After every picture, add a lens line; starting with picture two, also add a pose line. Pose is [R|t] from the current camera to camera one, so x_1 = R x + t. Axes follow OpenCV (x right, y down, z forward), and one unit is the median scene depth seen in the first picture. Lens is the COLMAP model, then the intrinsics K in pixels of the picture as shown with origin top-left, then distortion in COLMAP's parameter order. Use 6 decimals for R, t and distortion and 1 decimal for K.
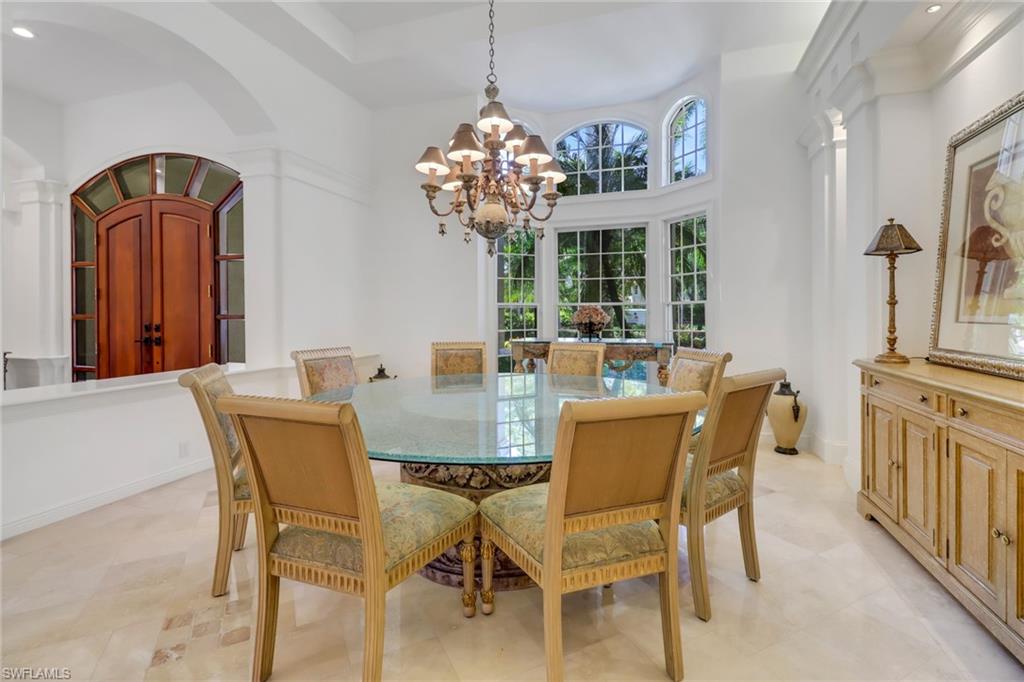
lens RADIAL K [[484.4, 0, 501.6], [0, 484.4, 311.1], [0, 0, 1]] dist [0.009623, -0.009561]
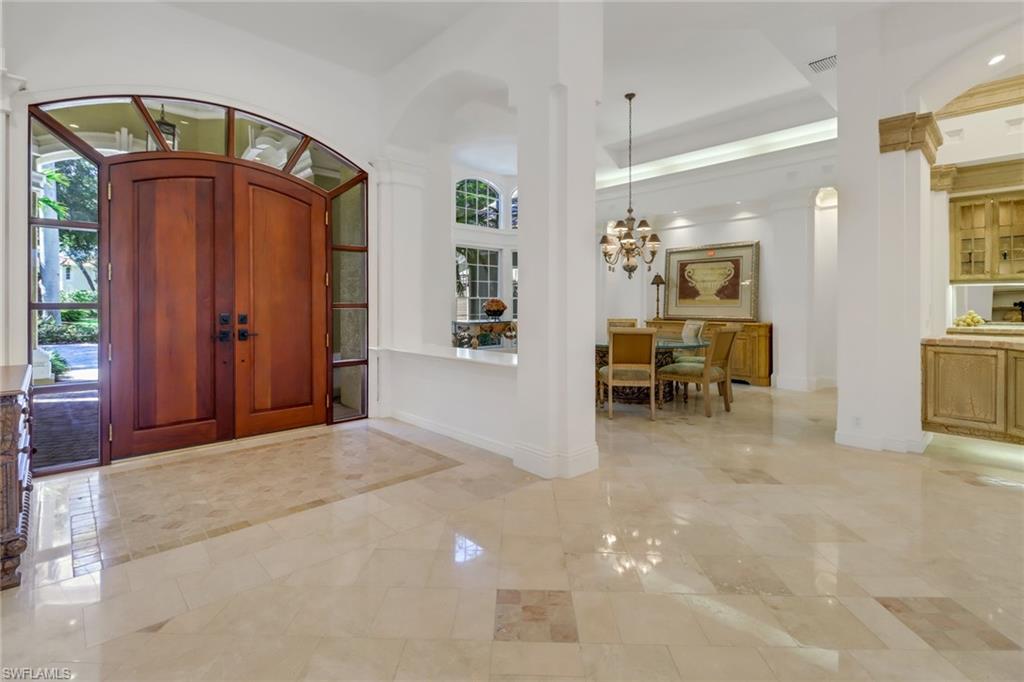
lens RADIAL K [[484.4, 0, 511.4], [0, 484.4, 304.9], [0, 0, 1]] dist [0.009623, -0.009561]
pose [[0.476876, 0.002084, 0.878968, -1.192265], [-0.004186, 0.999991, -0.000100, 0.007647], [-0.878961, -0.003632, 0.476881, 0.186243]]
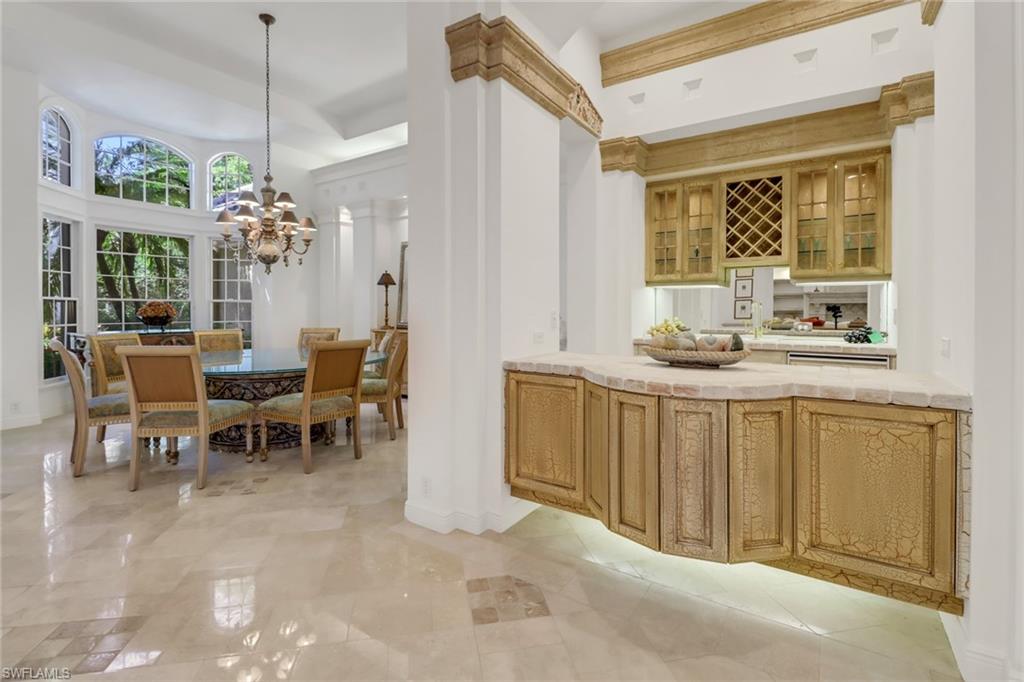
lens RADIAL K [[484.4, 0, 520.1], [0, 484.4, 312.6], [0, 0, 1]] dist [0.009623, -0.009561]
pose [[0.257573, -0.000994, 0.966258, -0.725328], [-0.007393, 0.999968, 0.003000, 0.005125], [-0.966231, -0.007916, 0.257557, -0.149219]]
